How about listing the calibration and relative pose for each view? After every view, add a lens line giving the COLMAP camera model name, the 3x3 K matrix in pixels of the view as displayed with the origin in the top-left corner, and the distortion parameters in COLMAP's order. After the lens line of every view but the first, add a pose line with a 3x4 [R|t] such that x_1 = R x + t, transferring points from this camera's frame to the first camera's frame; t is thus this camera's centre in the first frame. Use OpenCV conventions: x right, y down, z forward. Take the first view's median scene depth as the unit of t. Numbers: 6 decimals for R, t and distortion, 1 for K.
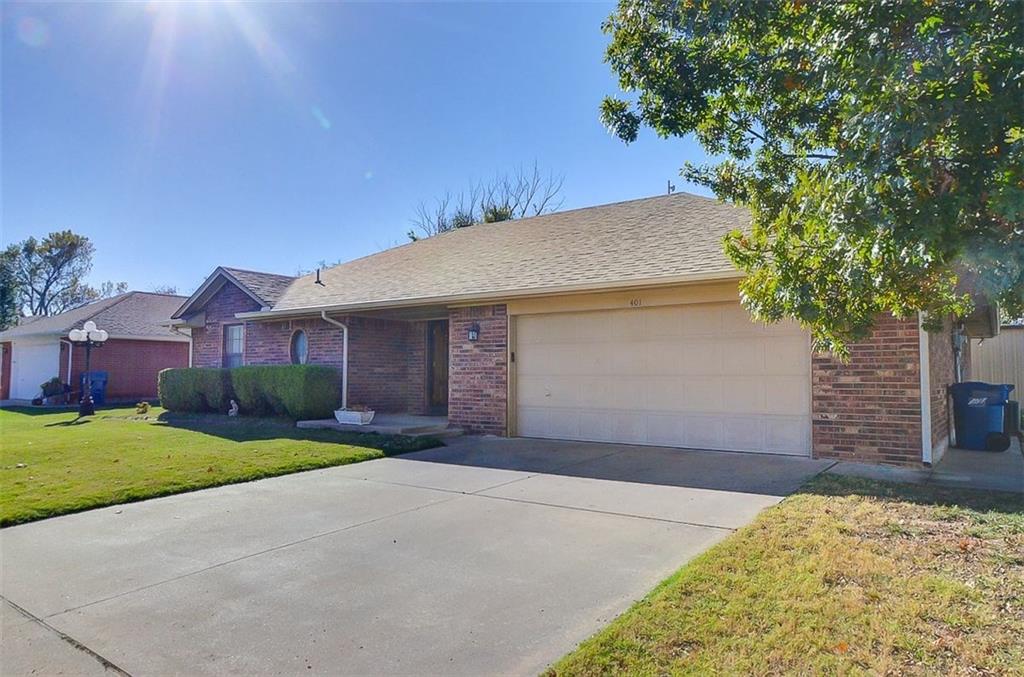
lens RADIAL K [[712.5, 0, 509.3], [0, 712.5, 331.1], [0, 0, 1]] dist [-0.007394, -0.001026]
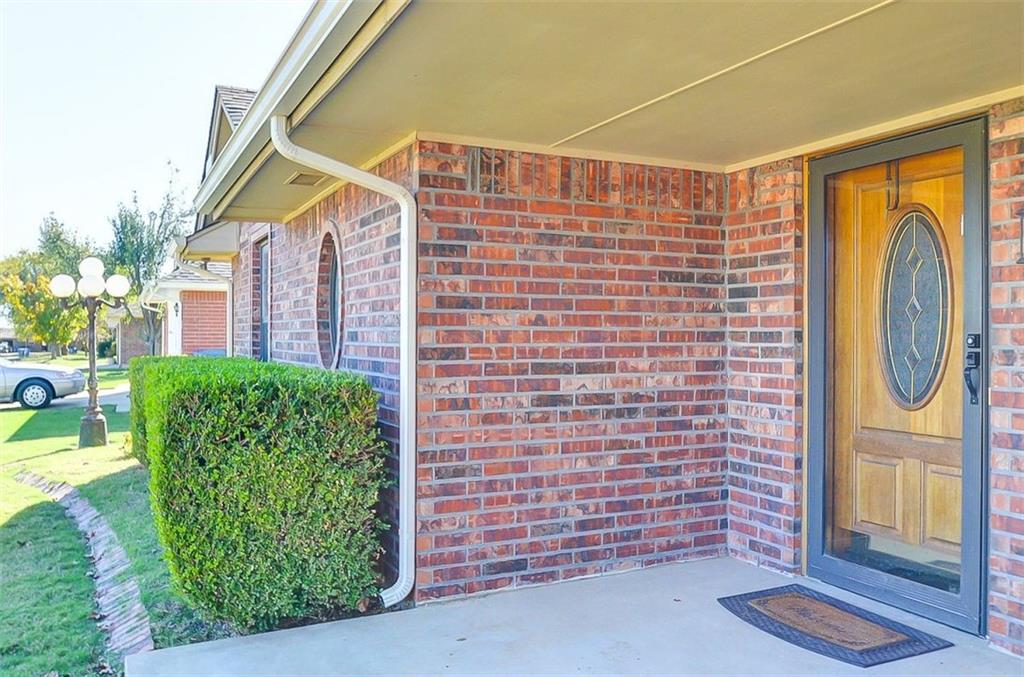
lens RADIAL K [[835.2, 0, 510.6], [0, 835.2, 336.2], [0, 0, 1]] dist [0.002381, 0.000248]
pose [[0.887773, -0.002898, -0.460272, -0.080755], [0.033575, 0.997724, 0.058479, 0.022671], [0.459055, -0.067370, 0.885850, 0.749748]]
